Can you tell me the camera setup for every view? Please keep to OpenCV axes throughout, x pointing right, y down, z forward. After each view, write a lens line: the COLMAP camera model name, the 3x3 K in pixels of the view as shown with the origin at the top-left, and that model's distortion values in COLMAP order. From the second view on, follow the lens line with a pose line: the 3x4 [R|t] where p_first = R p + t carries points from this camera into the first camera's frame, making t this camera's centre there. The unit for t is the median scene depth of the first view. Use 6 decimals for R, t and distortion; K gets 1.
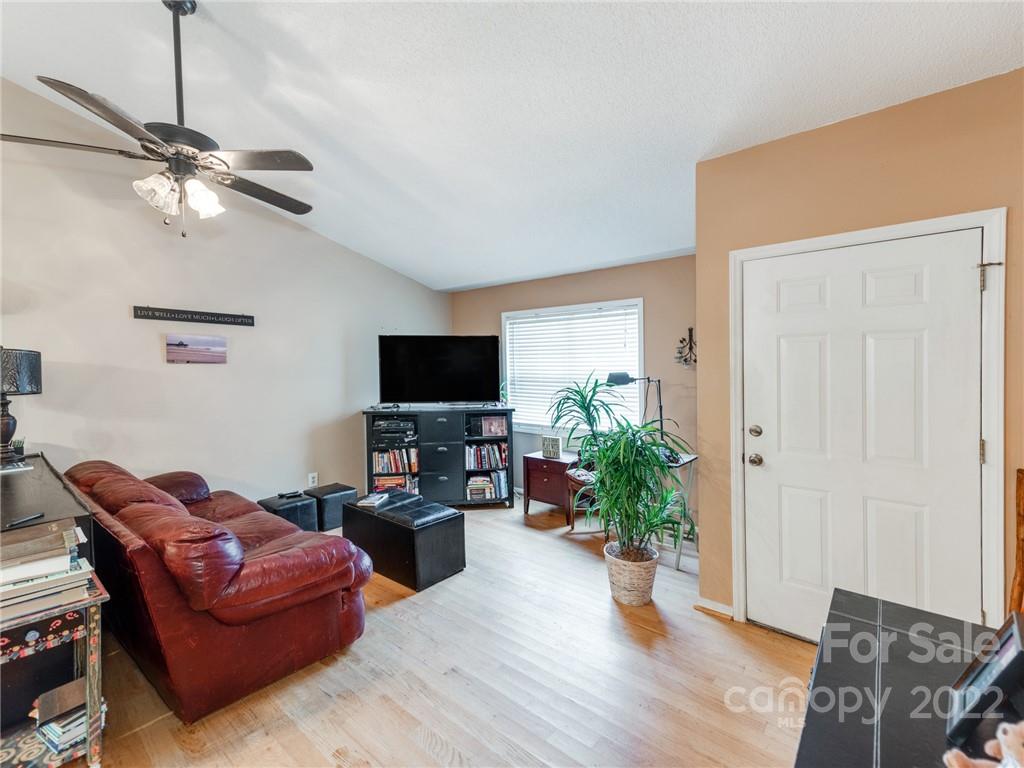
lens RADIAL K [[439.2, 0, 512.4], [0, 439.2, 378.1], [0, 0, 1]] dist [-0.000172, 0.000042]
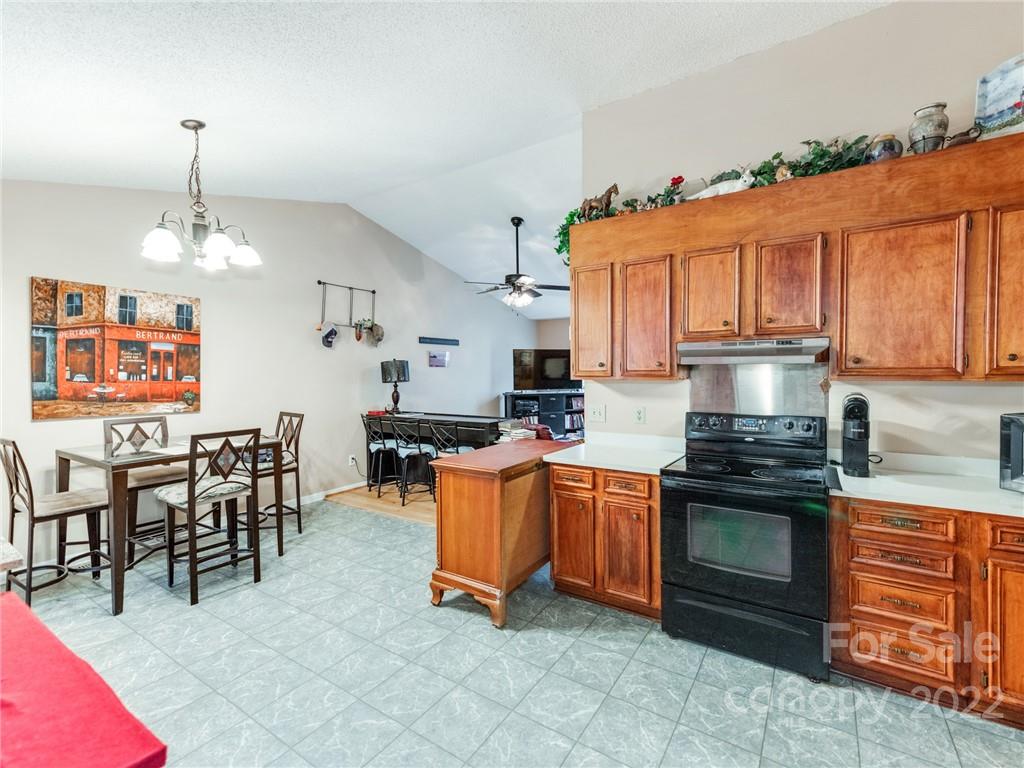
lens RADIAL K [[451.9, 0, 519.0], [0, 451.9, 381.8], [0, 0, 1]] dist [0.014490, 0.000025]
pose [[0.995390, -0.012390, 0.095107, -0.540542], [0.012196, 0.999922, 0.002615, 0.027061], [-0.095132, -0.001443, 0.995464, -0.861136]]
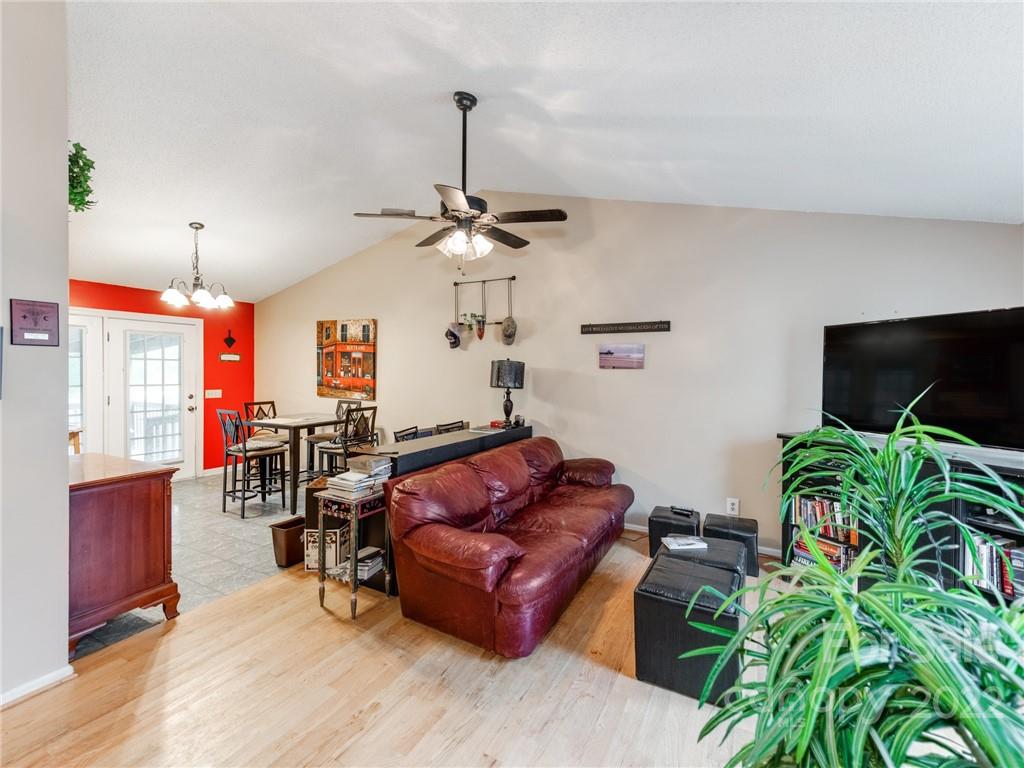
lens RADIAL K [[451.9, 0, 519.0], [0, 451.9, 381.8], [0, 0, 1]] dist [0.014490, 0.000025]
pose [[0.186976, 0.025071, -0.982044, 0.369204], [-0.028826, 0.999384, 0.020026, -0.014662], [0.981941, 0.024564, 0.187584, 0.497465]]
